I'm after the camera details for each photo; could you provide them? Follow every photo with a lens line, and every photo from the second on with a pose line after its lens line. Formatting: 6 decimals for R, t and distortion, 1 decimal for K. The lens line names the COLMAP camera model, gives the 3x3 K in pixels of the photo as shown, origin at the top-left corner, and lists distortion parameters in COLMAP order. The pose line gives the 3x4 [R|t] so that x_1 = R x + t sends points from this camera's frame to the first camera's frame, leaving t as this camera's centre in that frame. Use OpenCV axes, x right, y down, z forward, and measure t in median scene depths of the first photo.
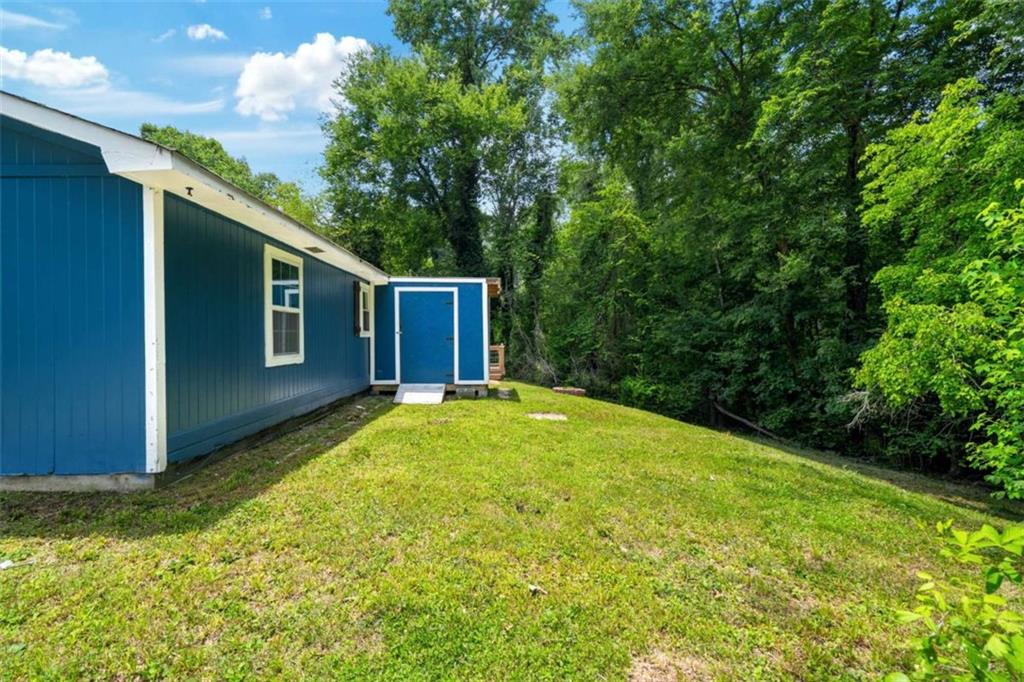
lens RADIAL K [[472.8, 0, 510.7], [0, 472.8, 340.1], [0, 0, 1]] dist [0.000174, 0.000340]
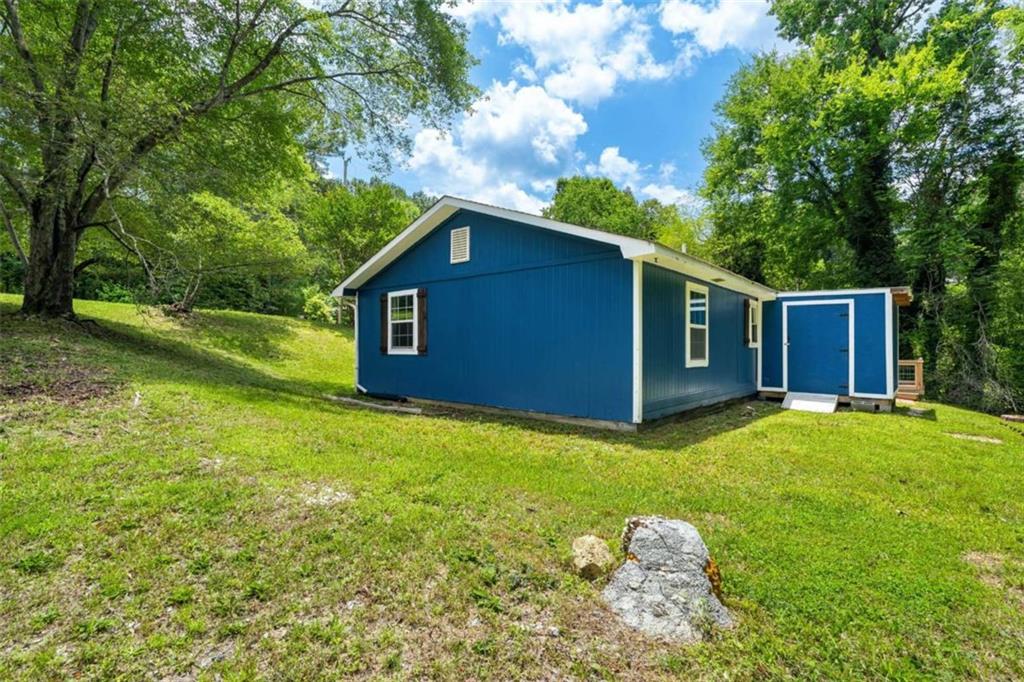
lens RADIAL K [[478.8, 0, 511.8], [0, 478.8, 342.5], [0, 0, 1]] dist [0.001394, 0.000116]
pose [[0.738581, 0.005540, -0.674141, 0.033798], [-0.017258, 0.999794, -0.010691, 0.002999], [0.673943, 0.019530, 0.738525, -0.211767]]
